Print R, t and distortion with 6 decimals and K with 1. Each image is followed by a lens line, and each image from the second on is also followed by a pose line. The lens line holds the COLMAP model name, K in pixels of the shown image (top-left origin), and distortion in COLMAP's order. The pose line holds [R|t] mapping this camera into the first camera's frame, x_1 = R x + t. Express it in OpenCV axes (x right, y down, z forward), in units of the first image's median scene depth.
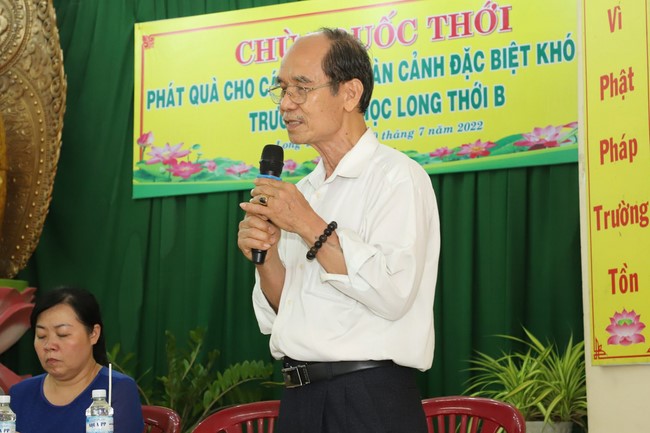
lens RADIAL K [[1511.6, 0, 325.0], [0, 1511.6, 215.9], [0, 0, 1]] dist [0.290756, -0.074888]
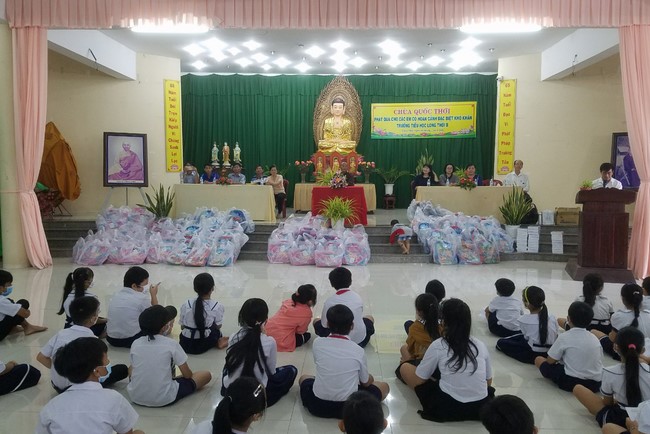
lens RADIAL K [[509.7, 0, 325.0], [0, 509.7, 217.0], [0, 0, 1]] dist [0.204386, -0.004112]
pose [[0.914749, -0.020218, 0.403516, -1.024234], [-0.065129, 0.978306, 0.196662, -0.087618], [-0.398738, -0.206177, 0.893588, -0.593560]]
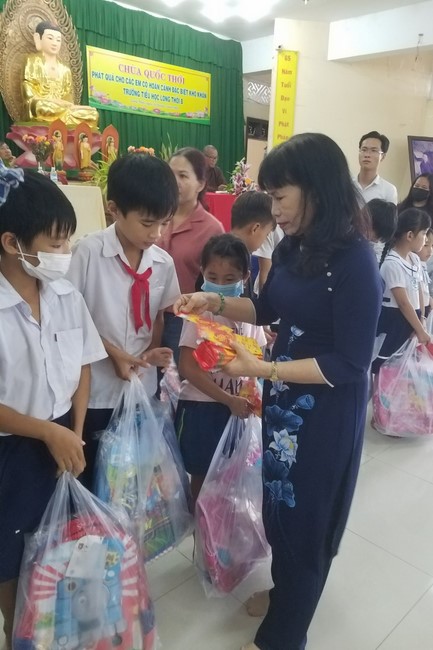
lens RADIAL K [[514.8, 0, 215.3], [0, 514.8, 338.0], [0, 0, 1]] dist [0.007777, -0.038929]
pose [[0.349852, -0.245922, 0.903950, -1.166385], [-0.168558, 0.932656, 0.318968, 0.052970], [-0.921516, -0.263959, 0.284840, 0.329291]]
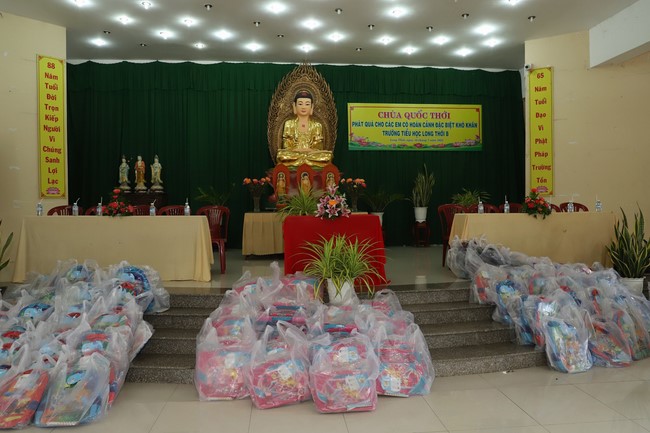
lens RADIAL K [[466.9, 0, 322.4], [0, 466.9, 225.3], [0, 0, 1]] dist [-0.037794, 0.004987]
pose [[0.854876, -0.017473, 0.518538, -0.812303], [-0.066303, 0.987559, 0.142585, 0.012074], [-0.514579, -0.156273, 0.843082, 0.026658]]
